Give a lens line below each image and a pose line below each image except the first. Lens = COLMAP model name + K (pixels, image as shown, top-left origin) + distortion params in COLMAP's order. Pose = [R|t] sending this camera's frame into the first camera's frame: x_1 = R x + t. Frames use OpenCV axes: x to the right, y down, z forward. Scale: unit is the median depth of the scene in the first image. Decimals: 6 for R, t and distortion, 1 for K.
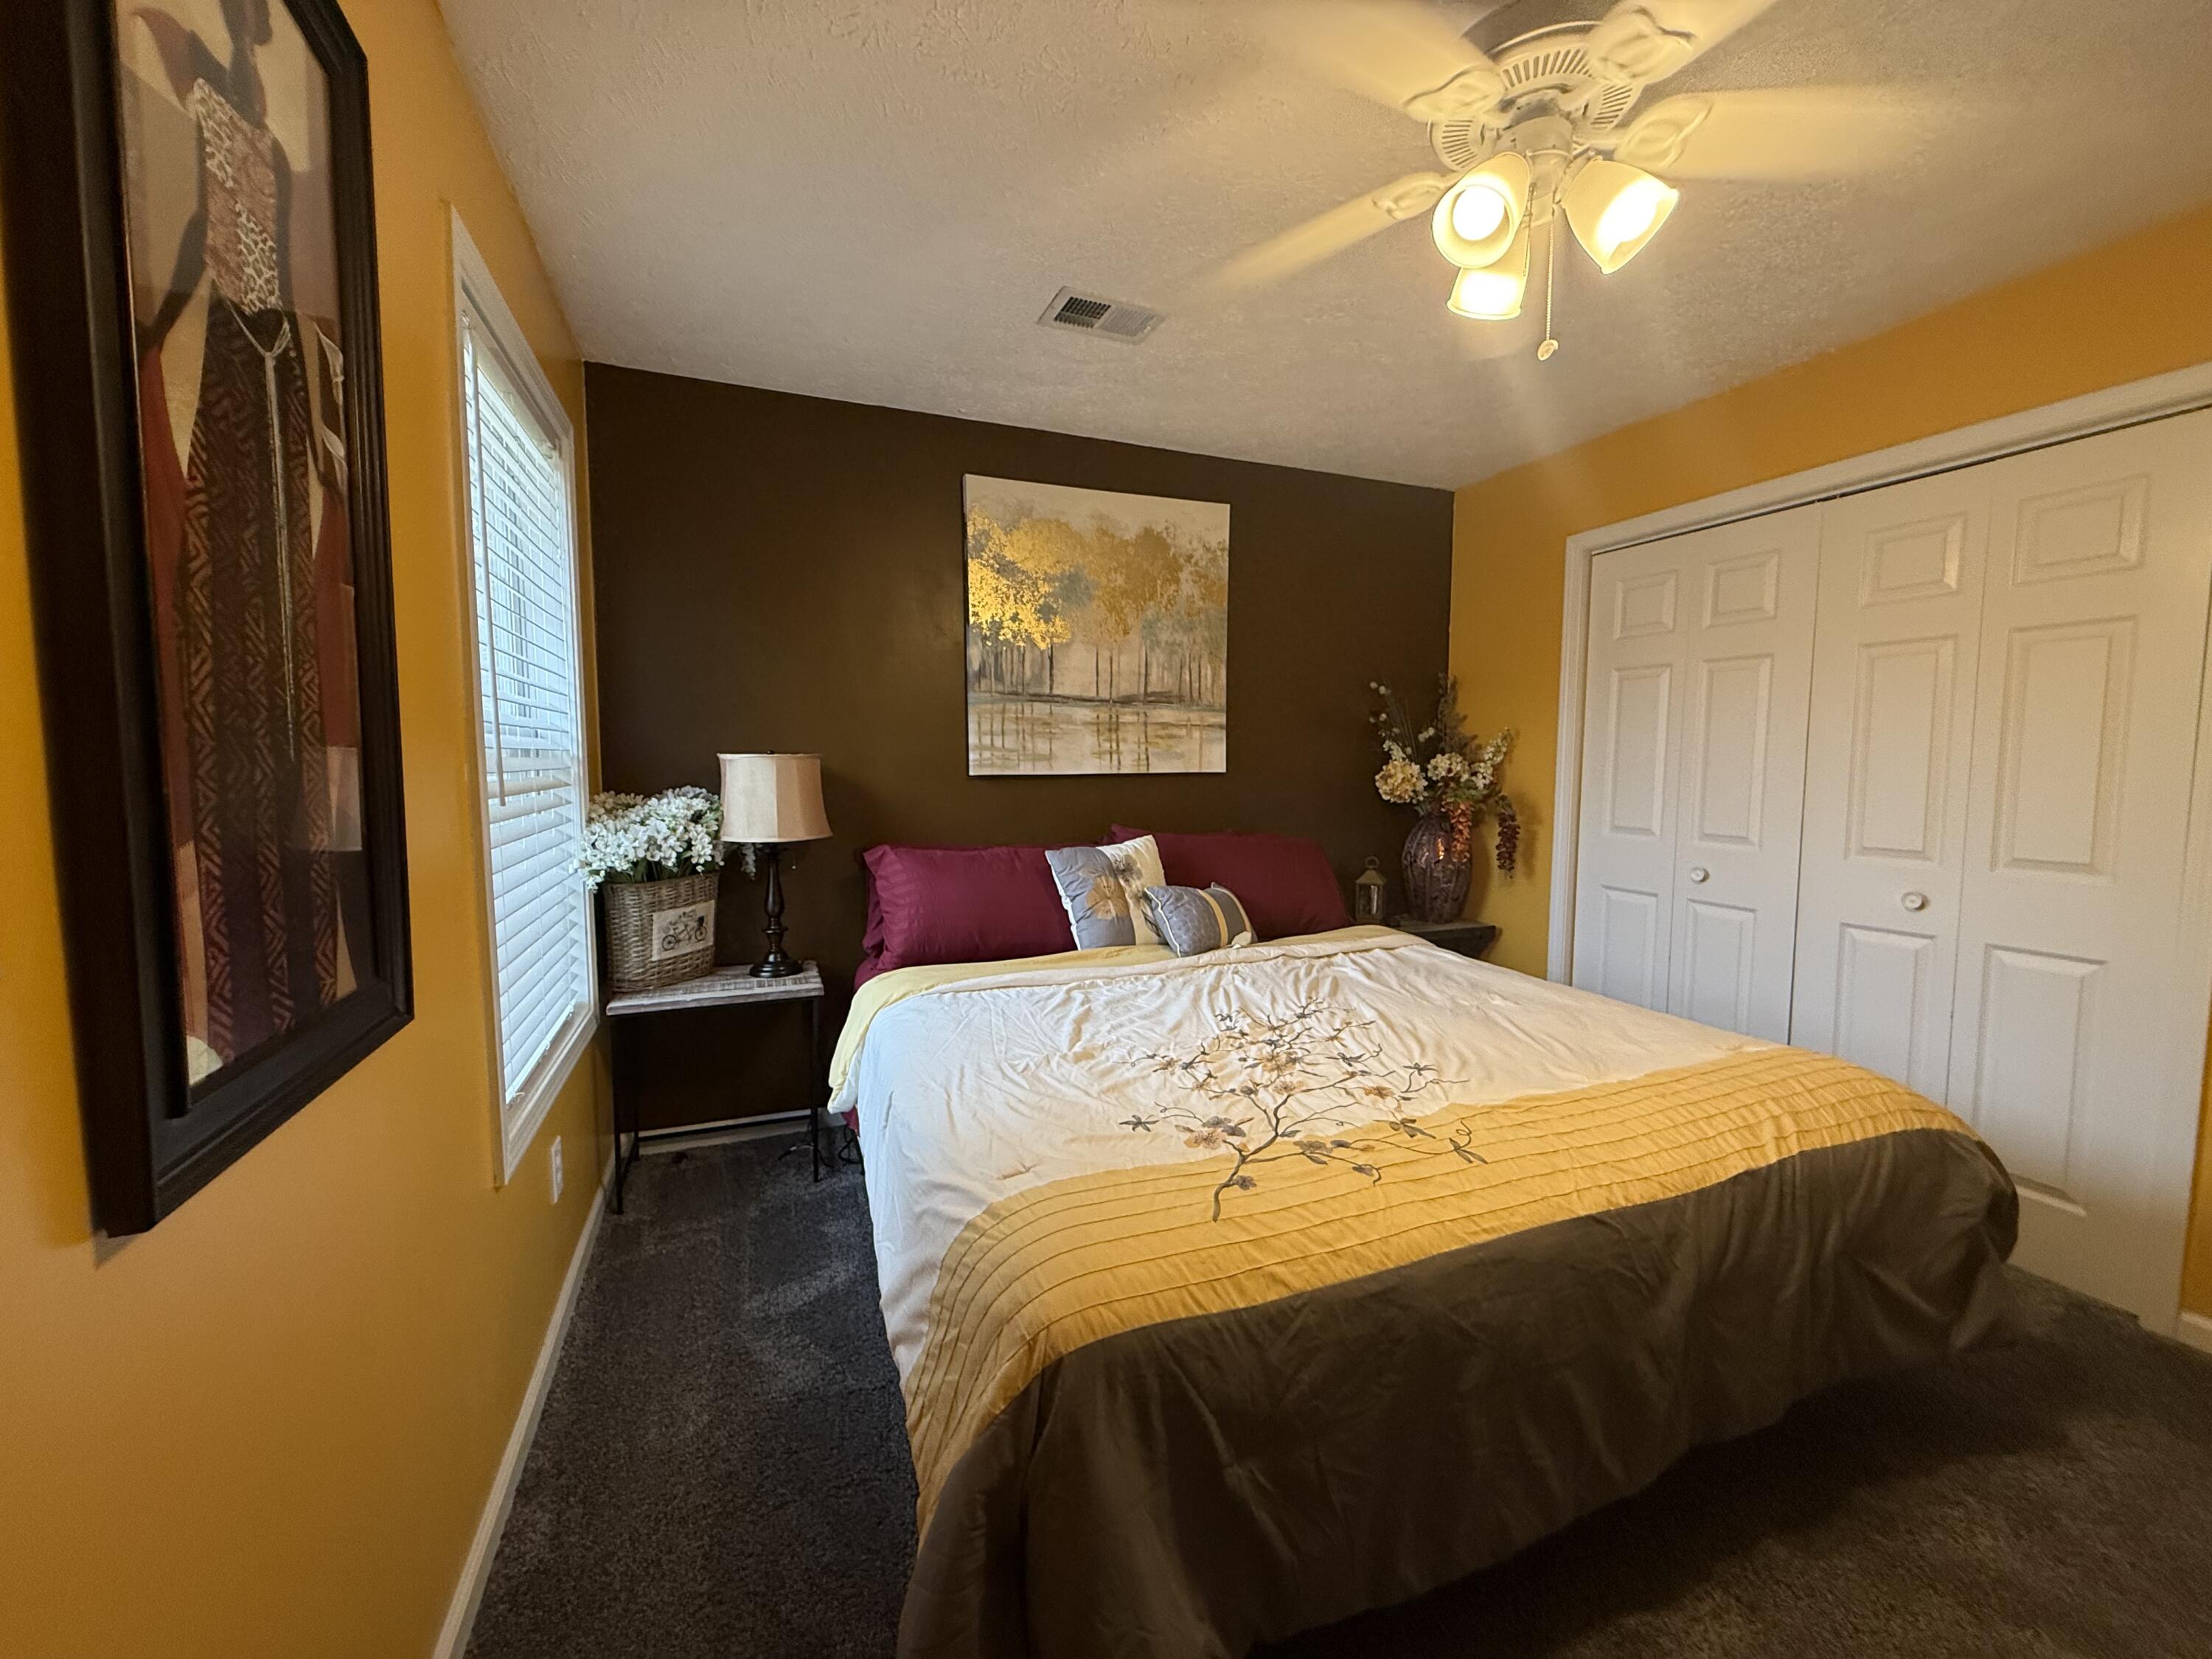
lens RADIAL K [[878.2, 0, 1100.3], [0, 878.2, 829.7], [0, 0, 1]] dist [-0.000072, 0.000130]
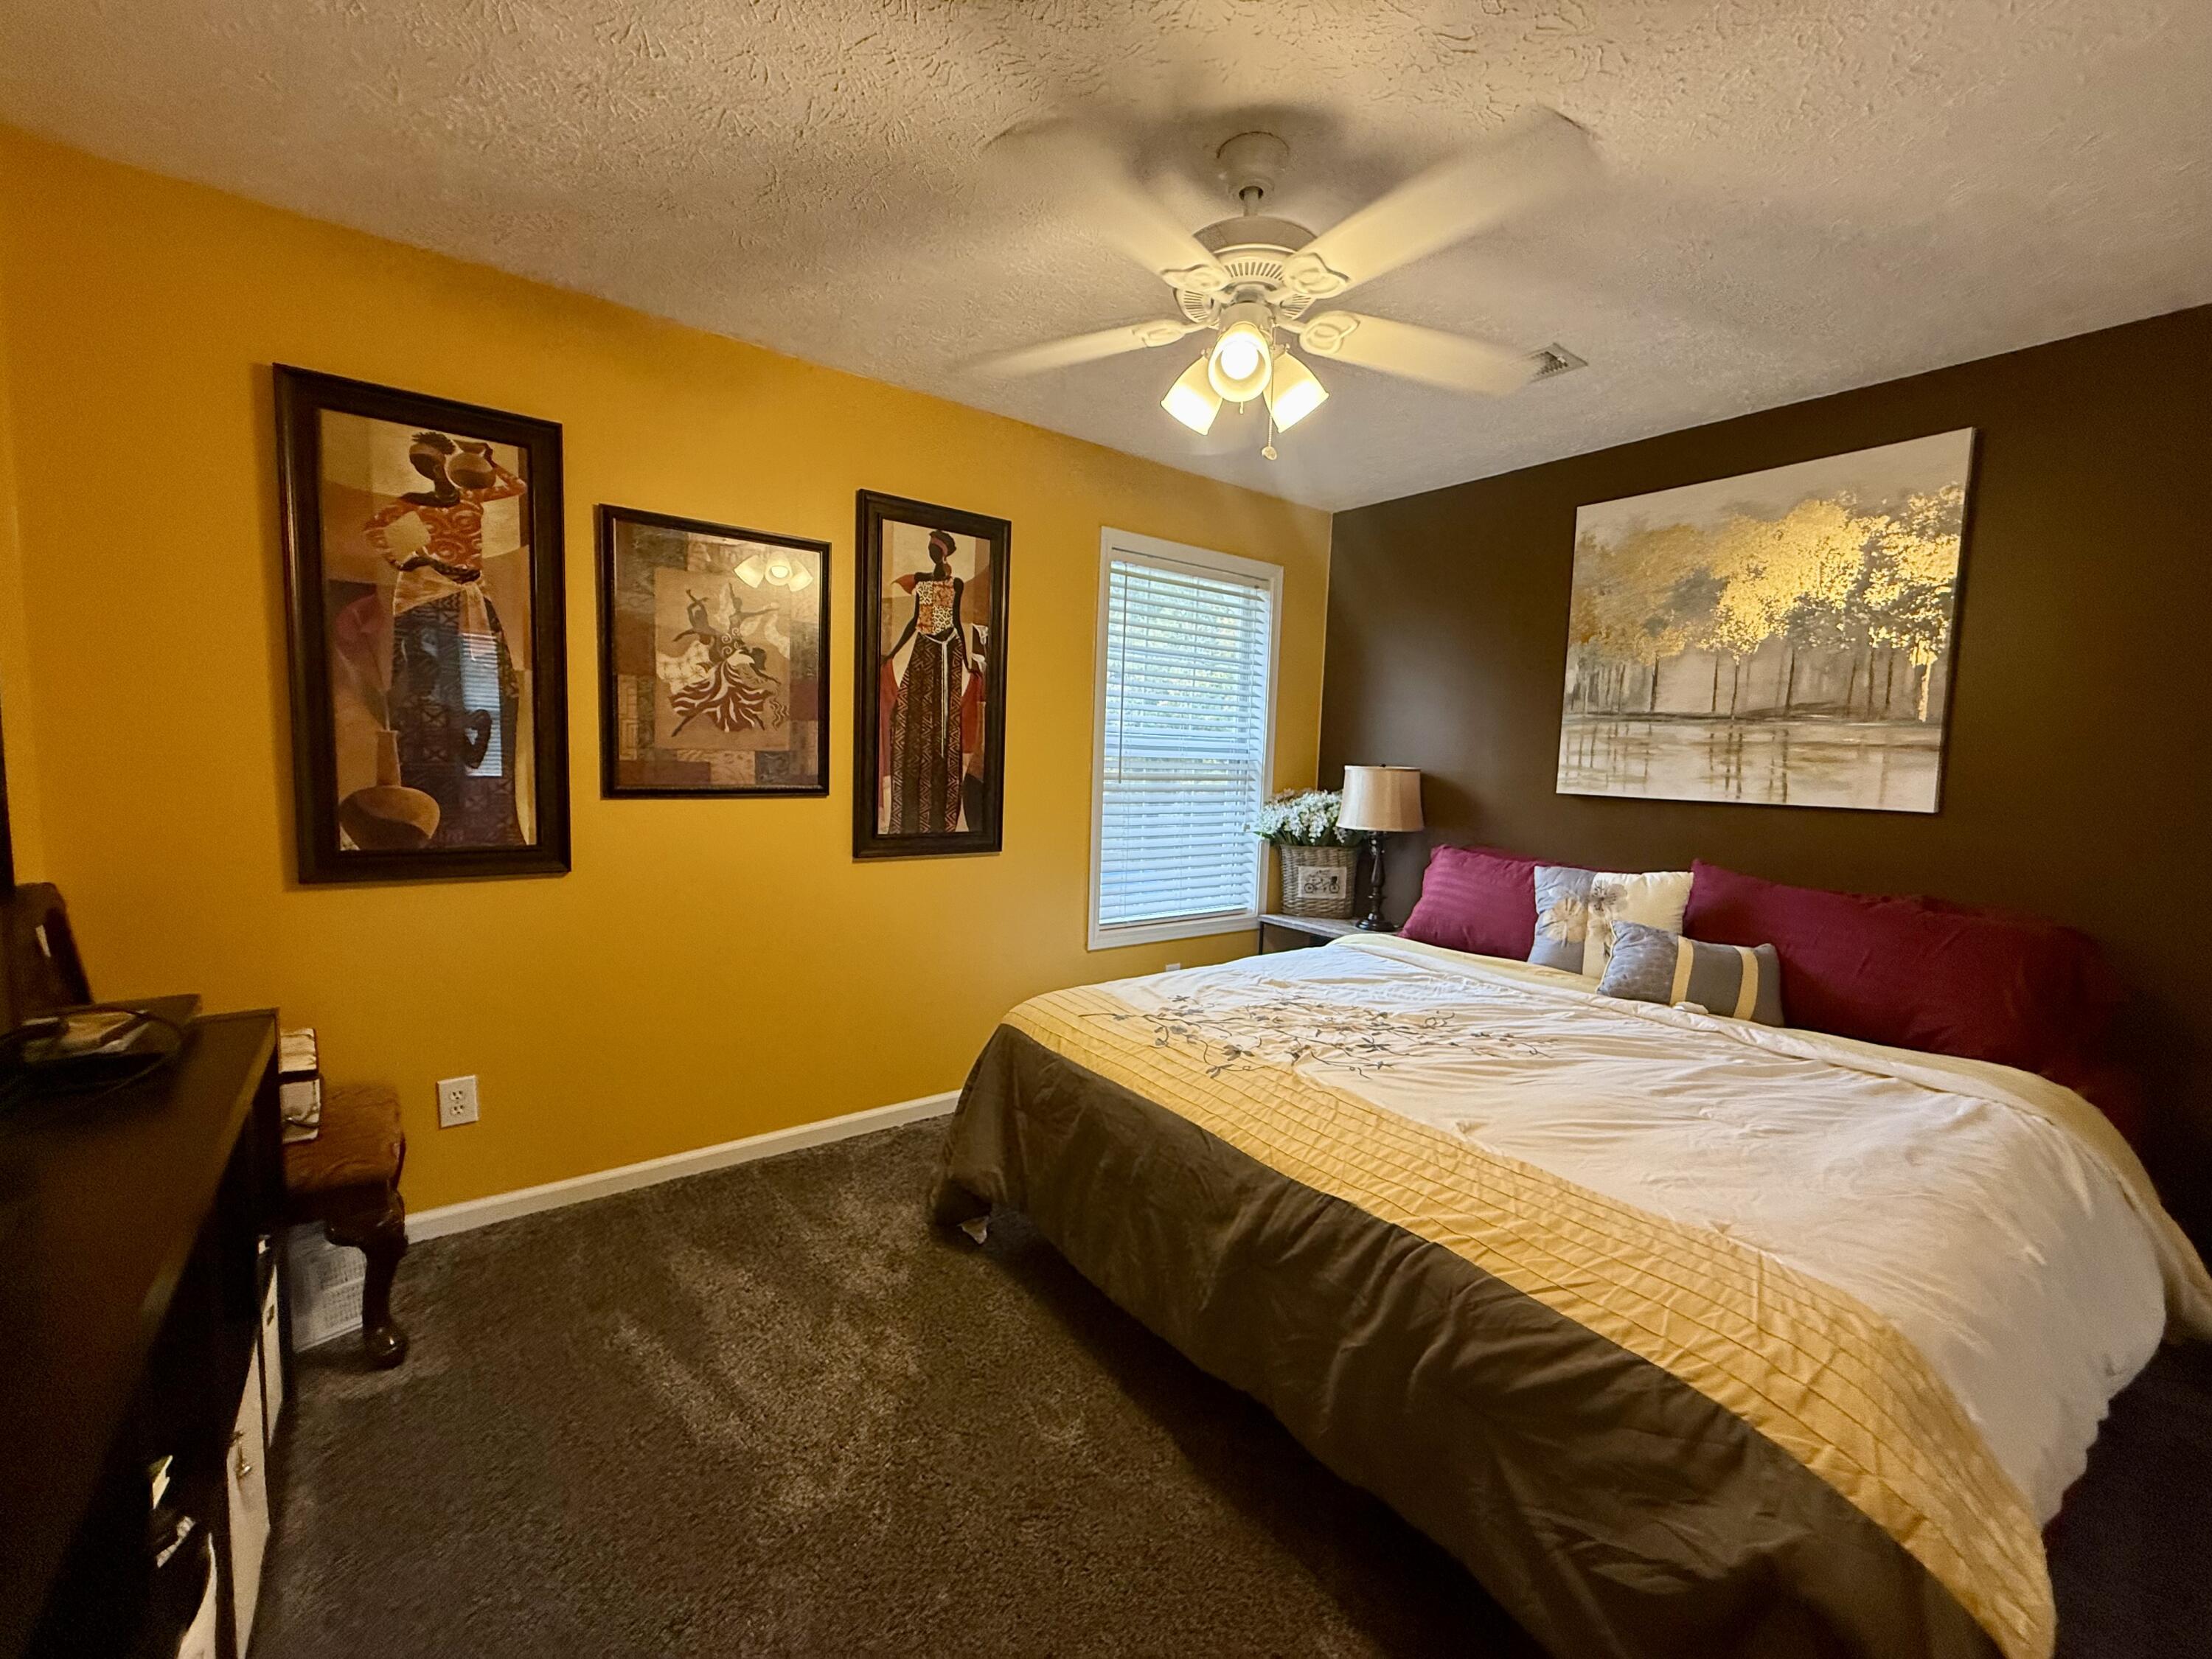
lens RADIAL K [[878.2, 0, 1100.3], [0, 878.2, 829.7], [0, 0, 1]] dist [-0.000072, 0.000130]
pose [[0.256690, 0.093640, -0.961947, 0.731939], [-0.111374, 0.991531, 0.066800, -0.027915], [0.960055, 0.089989, 0.264945, 0.201840]]
